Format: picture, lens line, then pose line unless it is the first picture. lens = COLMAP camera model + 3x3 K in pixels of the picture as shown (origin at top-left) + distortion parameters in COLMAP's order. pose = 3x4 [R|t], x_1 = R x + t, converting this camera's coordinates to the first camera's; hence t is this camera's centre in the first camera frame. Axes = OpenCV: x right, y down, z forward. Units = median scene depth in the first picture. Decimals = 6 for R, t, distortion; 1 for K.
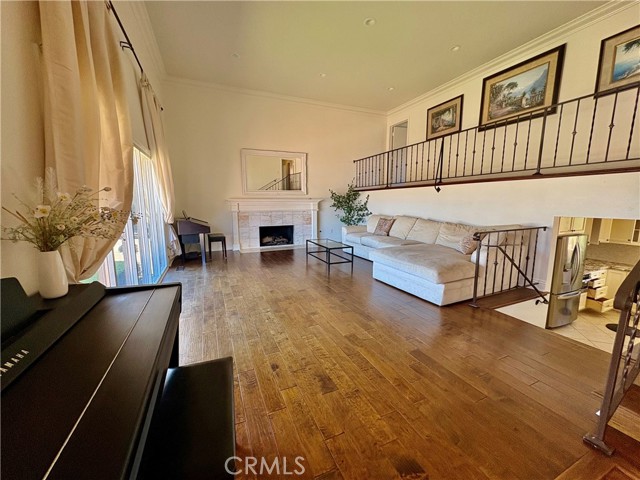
lens RADIAL K [[255.2, 0, 319.4], [0, 255.2, 239.9], [0, 0, 1]] dist [-0.000317, -0.000195]
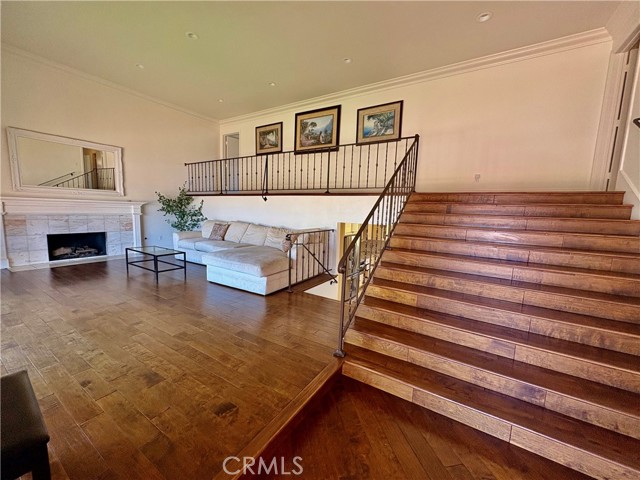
lens RADIAL K [[255.2, 0, 319.7], [0, 255.2, 241.3], [0, 0, 1]] dist [-0.000317, -0.000195]
pose [[0.827674, -0.036777, 0.560003, 0.014008], [0.046289, 0.998924, -0.002813, 0.013427], [-0.559297, 0.028250, 0.828486, -0.125795]]
